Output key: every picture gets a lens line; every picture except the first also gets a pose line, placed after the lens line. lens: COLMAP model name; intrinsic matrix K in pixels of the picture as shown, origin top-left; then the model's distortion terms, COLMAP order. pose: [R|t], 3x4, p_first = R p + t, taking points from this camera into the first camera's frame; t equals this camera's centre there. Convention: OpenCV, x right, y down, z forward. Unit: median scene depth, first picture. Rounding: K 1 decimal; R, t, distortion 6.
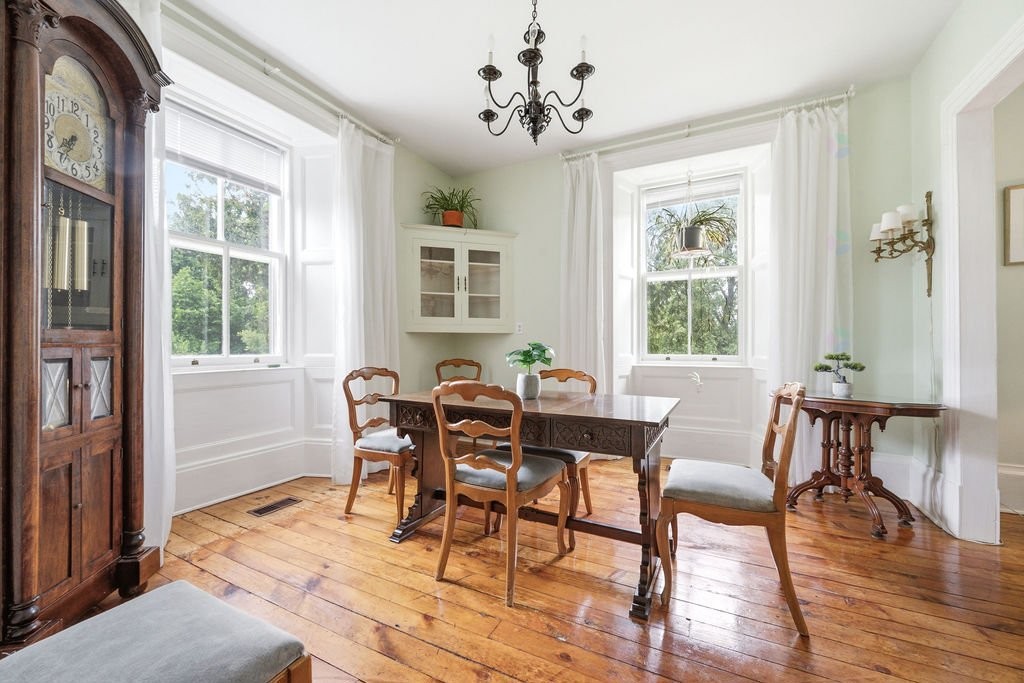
lens RADIAL K [[404.4, 0, 540.5], [0, 404.4, 340.4], [0, 0, 1]] dist [-0.000263, -0.000133]
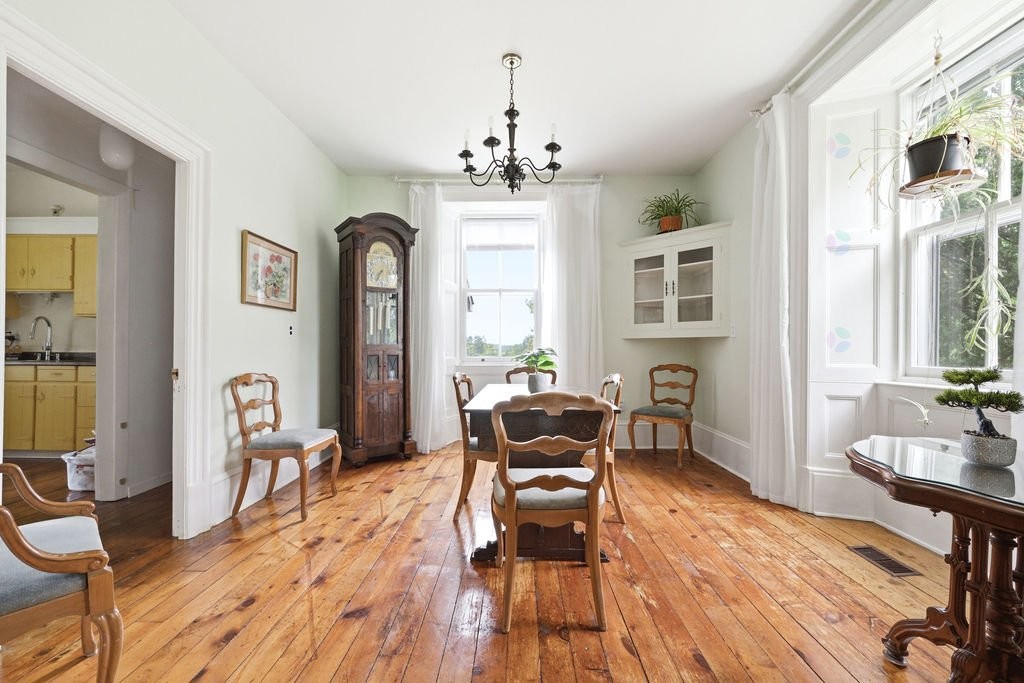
lens RADIAL K [[435.2, 0, 512.0], [0, 435.2, 341.5], [0, 0, 1]] dist [0.000362, -0.000062]
pose [[0.424234, -0.016234, -0.905407, 0.607262], [0.009657, 0.999864, -0.013402, 0.000730], [0.905501, -0.003058, 0.424333, 0.196771]]
